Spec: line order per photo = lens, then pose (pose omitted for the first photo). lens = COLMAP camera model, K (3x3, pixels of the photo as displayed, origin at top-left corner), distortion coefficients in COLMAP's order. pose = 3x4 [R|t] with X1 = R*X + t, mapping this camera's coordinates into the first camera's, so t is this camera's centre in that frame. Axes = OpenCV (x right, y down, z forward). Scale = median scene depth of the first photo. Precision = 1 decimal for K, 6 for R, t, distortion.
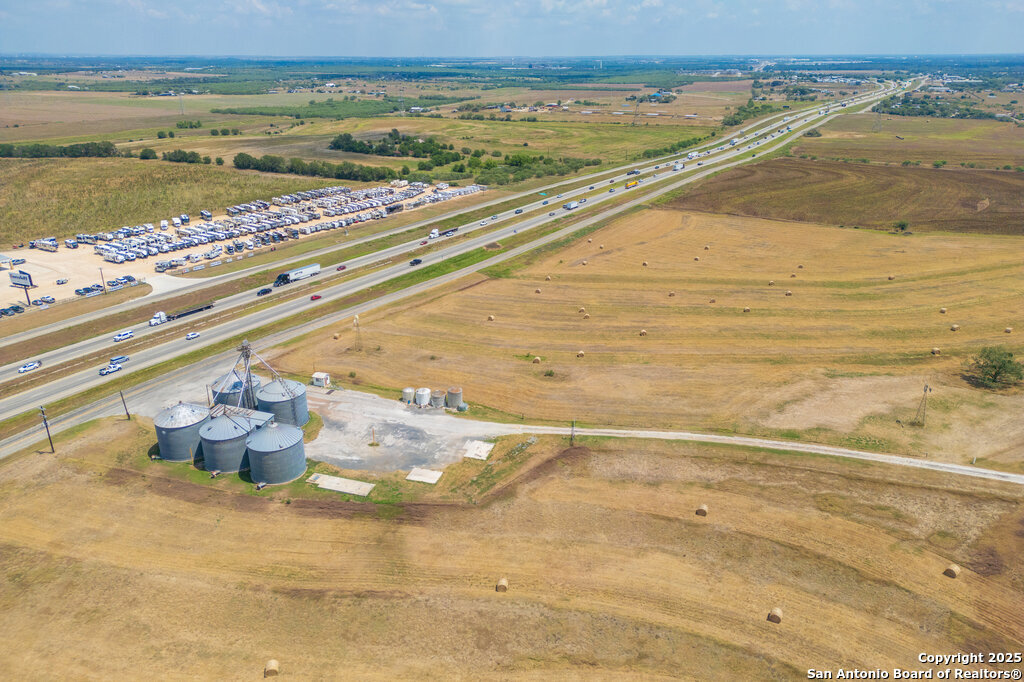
lens RADIAL K [[718.7, 0, 512.0], [0, 718.7, 341.0], [0, 0, 1]] dist [0.073889, -0.064074]
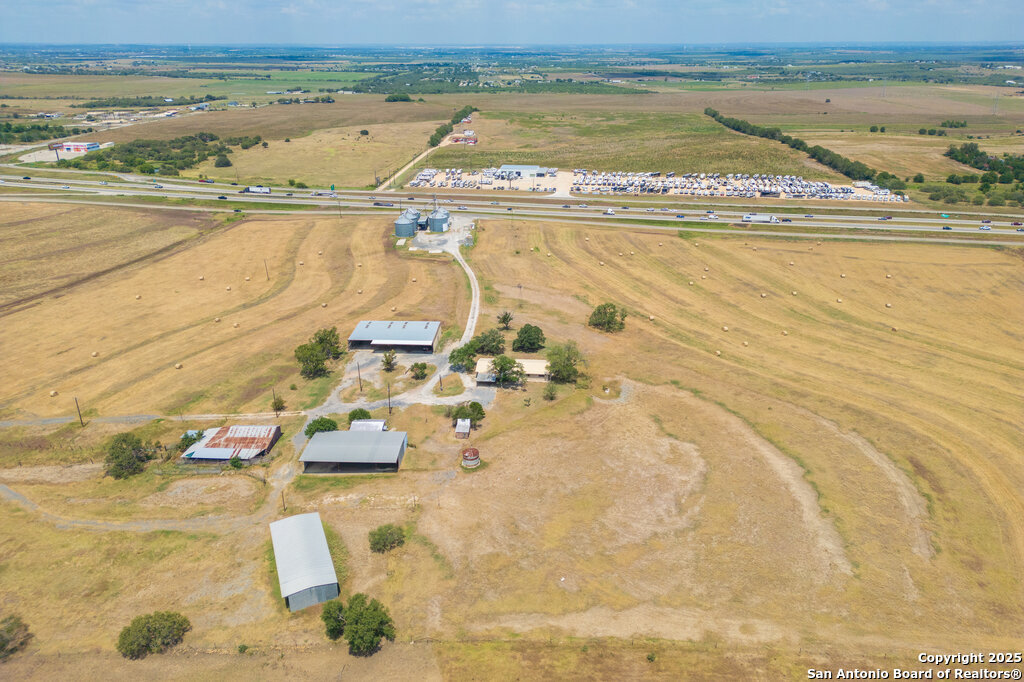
lens RADIAL K [[718.7, 0, 512.0], [0, 718.7, 341.0], [0, 0, 1]] dist [0.073889, -0.064074]
pose [[0.337240, 0.356014, -0.871506, 2.224694], [-0.341979, 0.908826, 0.238926, -0.240890], [0.877108, 0.217462, 0.428242, 0.233408]]
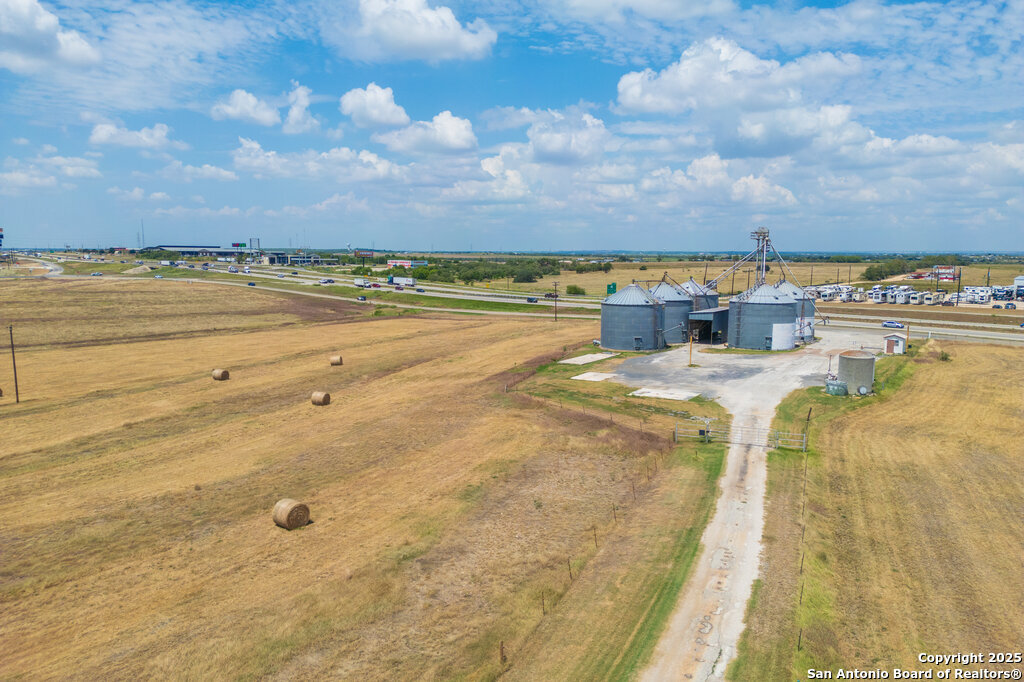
lens RADIAL K [[718.7, 0, 512.0], [0, 718.7, 341.0], [0, 0, 1]] dist [0.073889, -0.064074]
pose [[-0.257581, 0.117277, -0.959113, 0.470580], [-0.360423, 0.909306, 0.207983, 0.044604], [0.896520, 0.399259, -0.191951, 0.955364]]
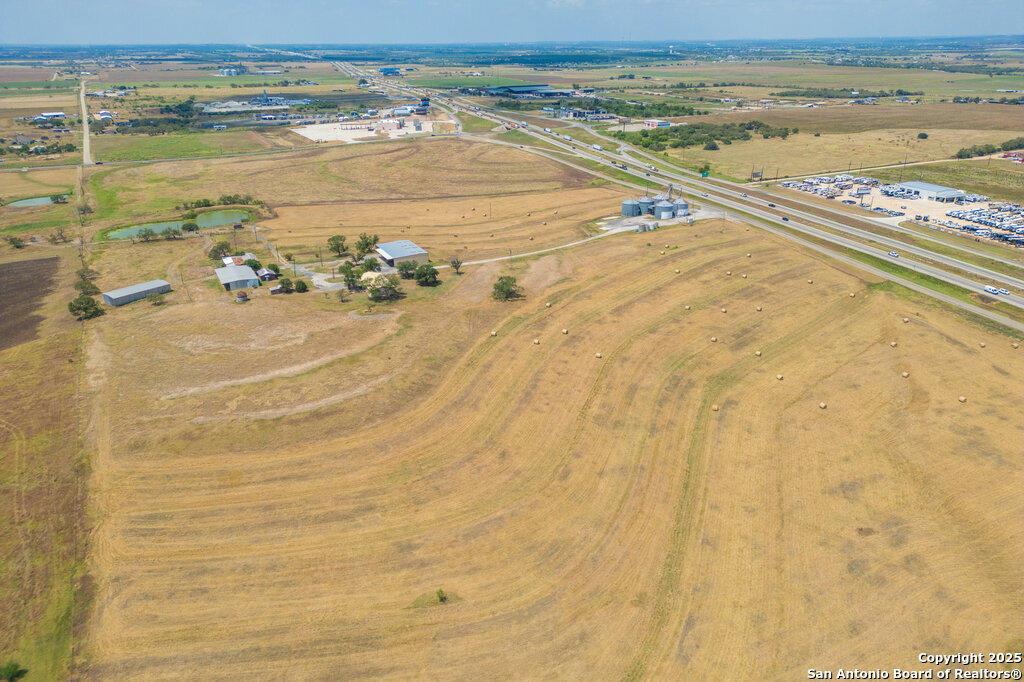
lens RADIAL K [[718.7, 0, 512.0], [0, 718.7, 341.0], [0, 0, 1]] dist [0.073889, -0.064074]
pose [[-0.641846, 0.296556, -0.707169, 2.192630], [-0.277061, 0.770214, 0.574462, -0.975459], [0.715032, 0.564645, -0.412195, 2.064626]]
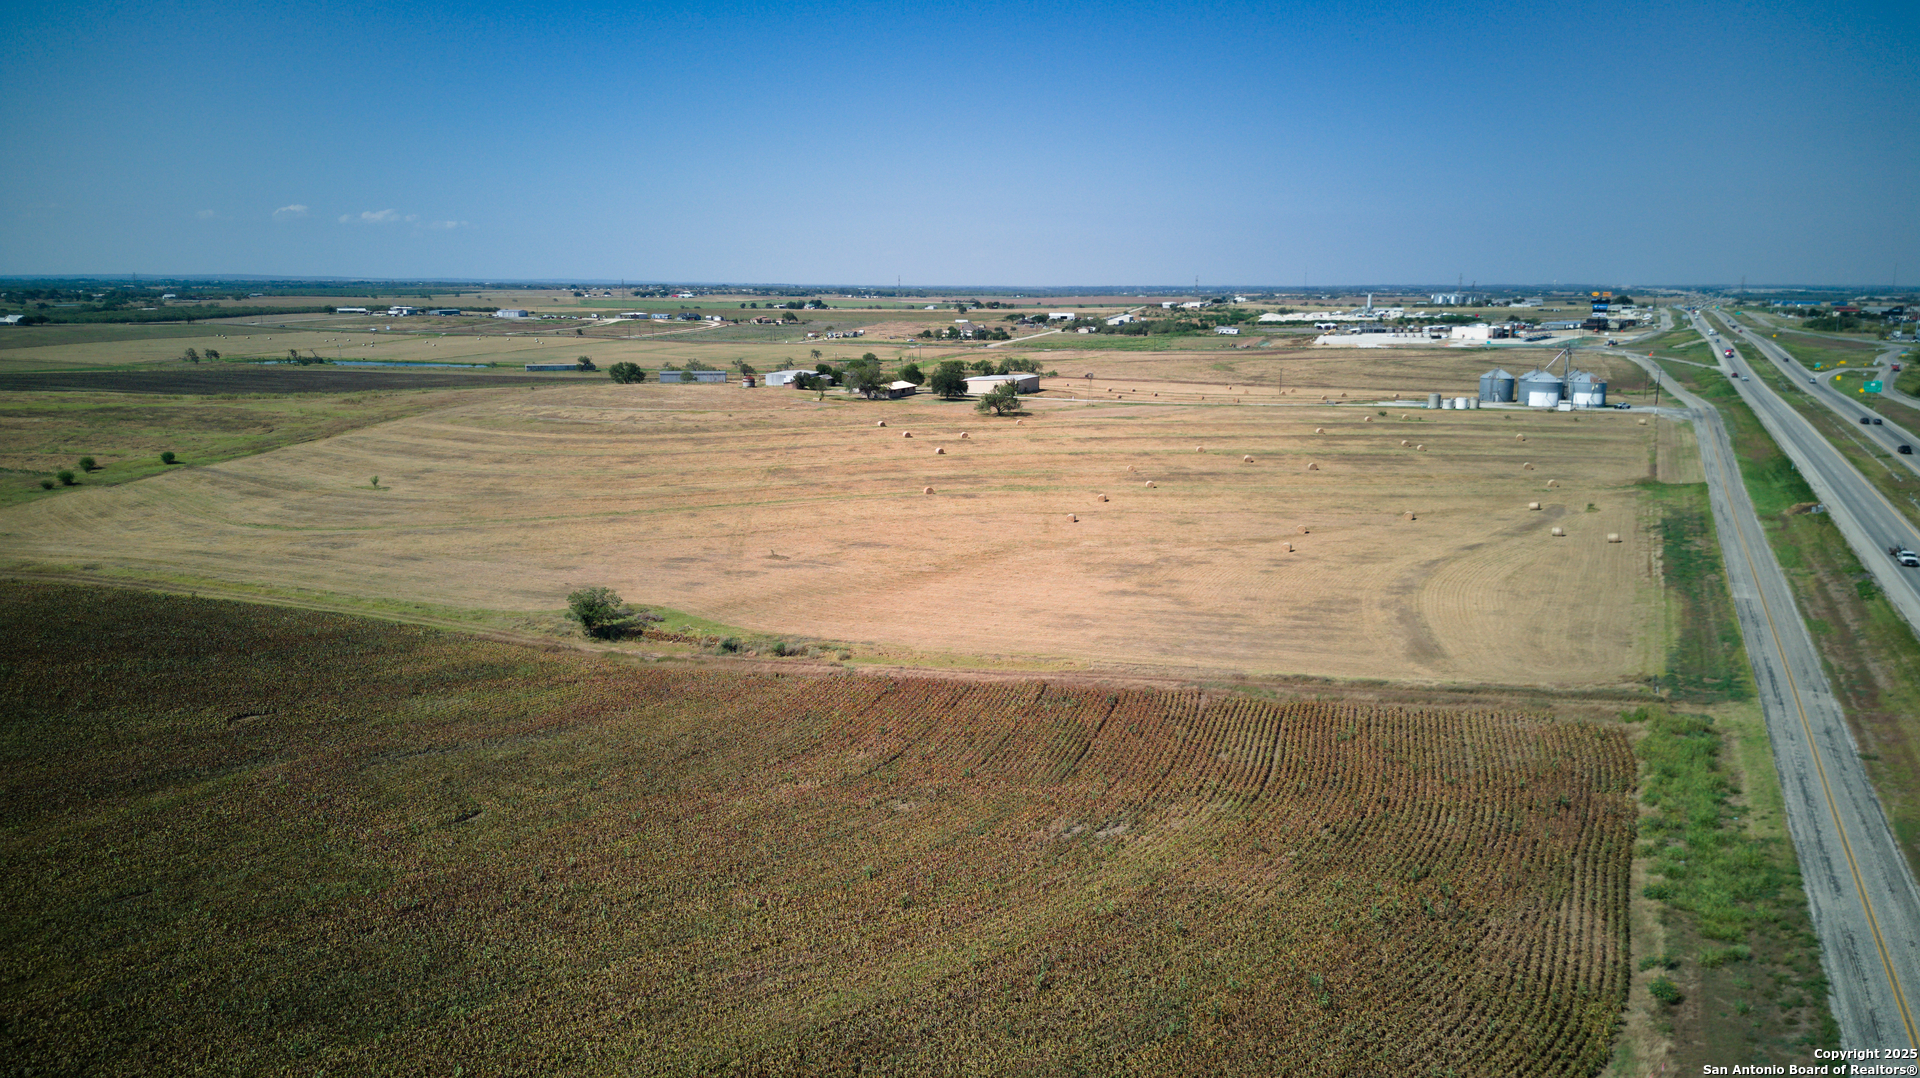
lens RADIAL K [[1359.6, 0, 949.8], [0, 1359.6, 517.2], [0, 0, 1]] dist [0.087167, -0.087610]
pose [[-0.996768, 0.007280, -0.080004, 1.072768], [-0.035429, 0.853967, 0.519120, -1.083820], [0.072100, 0.520277, -0.850949, 3.420937]]
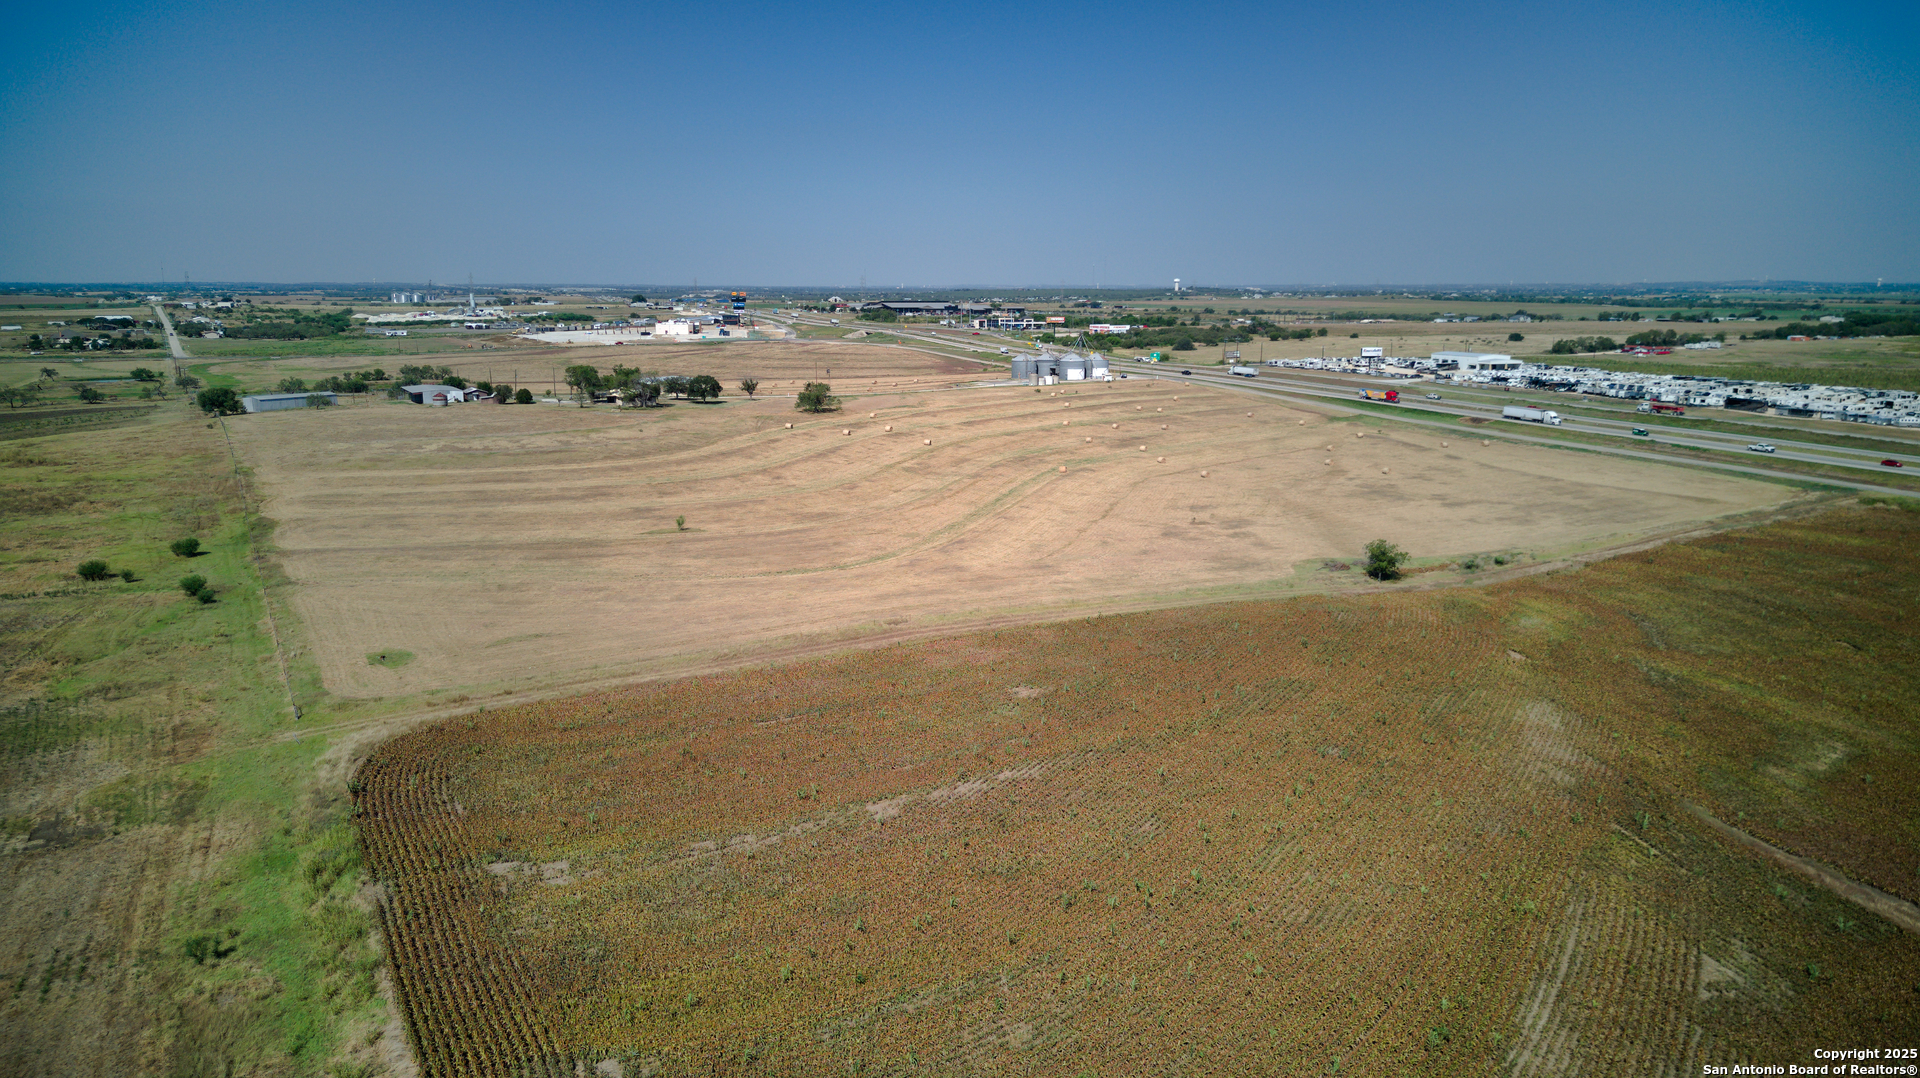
lens RADIAL K [[1359.6, 0, 949.8], [0, 1359.6, 517.2], [0, 0, 1]] dist [0.087167, -0.087610]
pose [[-0.620502, 0.130325, -0.773300, 2.692341], [-0.290497, 0.877743, 0.381024, -0.840813], [0.728415, 0.461067, -0.506782, 2.804452]]
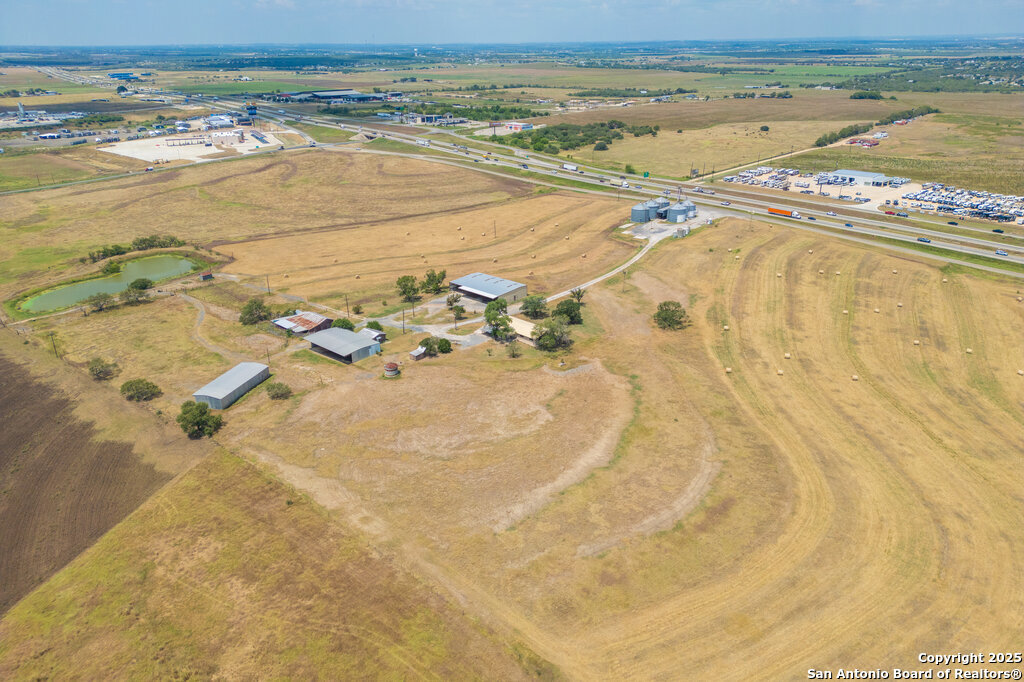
lens RADIAL K [[718.7, 0, 512.0], [0, 718.7, 341.0], [0, 0, 1]] dist [0.073889, -0.064074]
pose [[-0.334937, 0.362099, -0.869886, 2.439868], [-0.338680, 0.815244, 0.469758, -0.595521], [0.879268, 0.451953, -0.150420, 1.119939]]
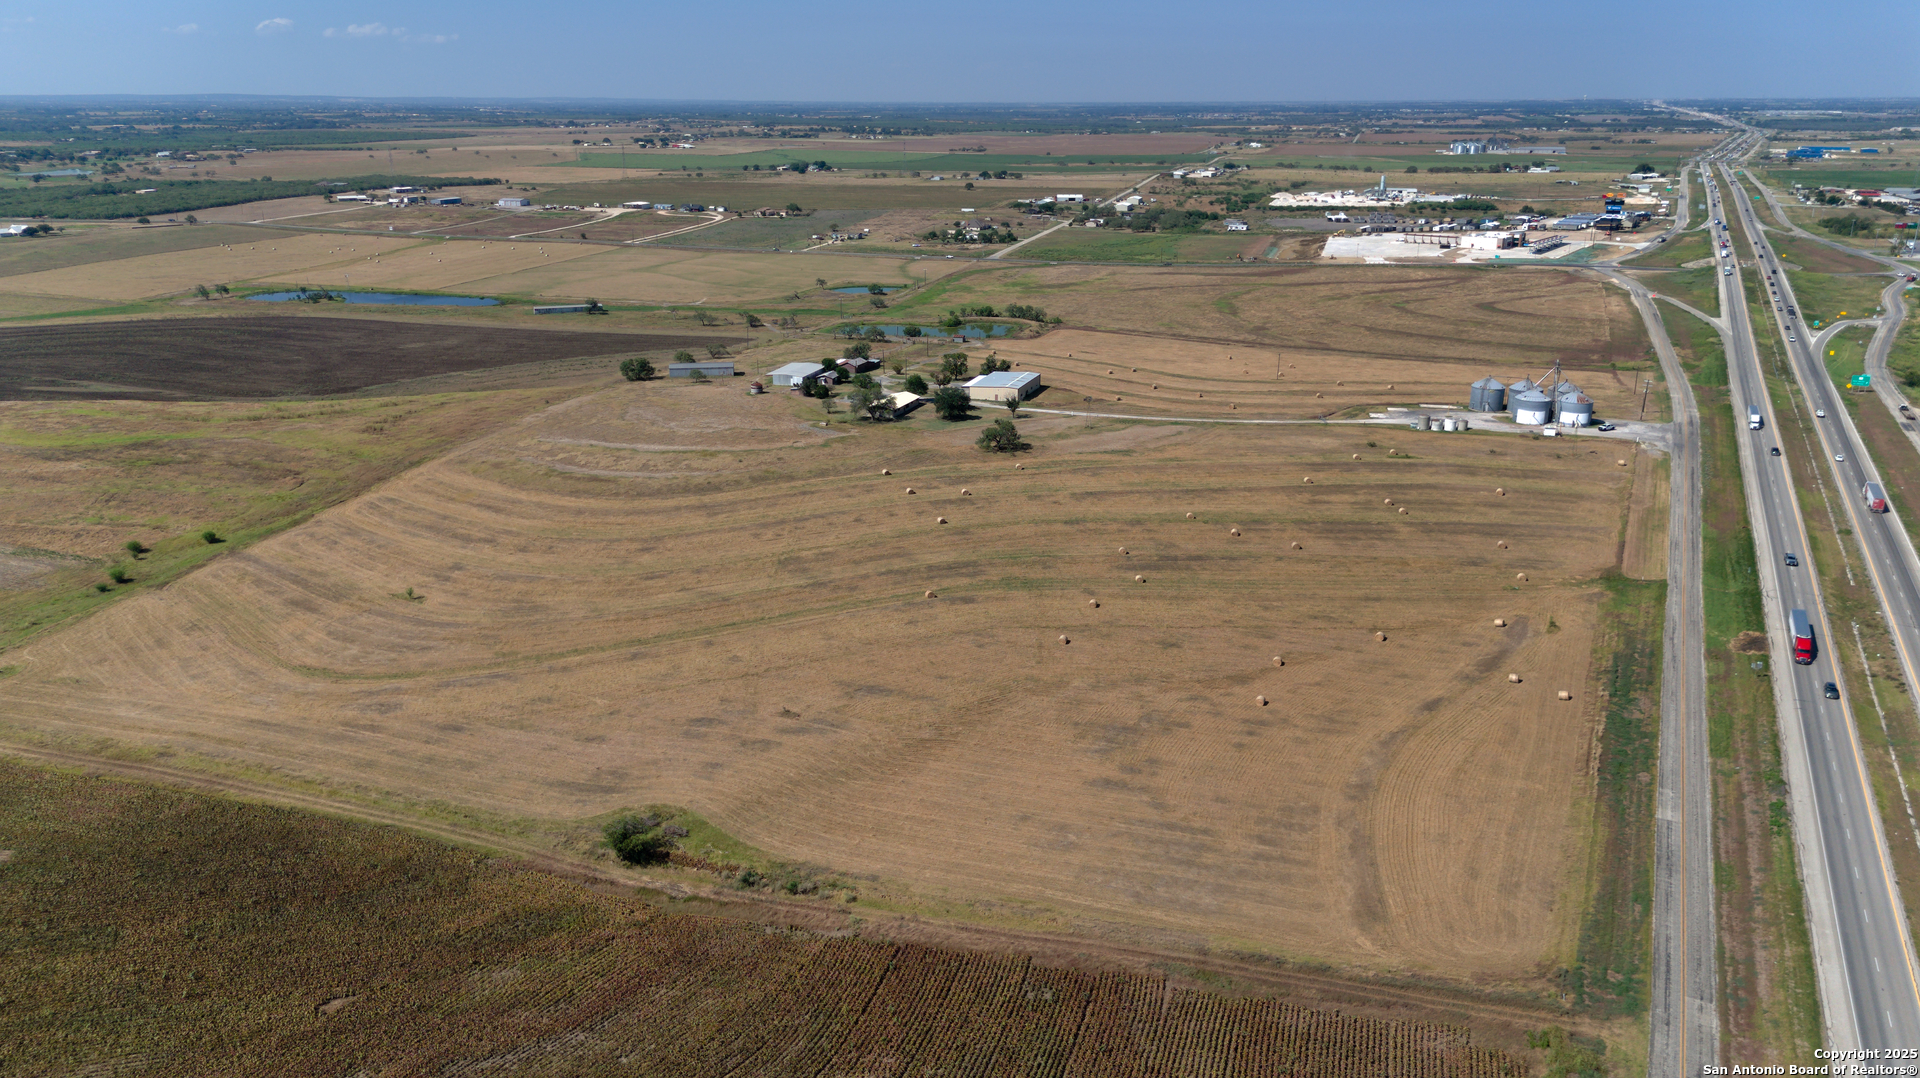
lens RADIAL K [[1359.6, 0, 949.8], [0, 1359.6, 517.2], [0, 0, 1]] dist [0.087167, -0.087610]
pose [[-0.997225, 0.021803, -0.071180, 1.062130], [-0.027502, 0.780614, 0.624409, -1.464520], [0.069178, 0.624634, -0.777848, 3.285513]]
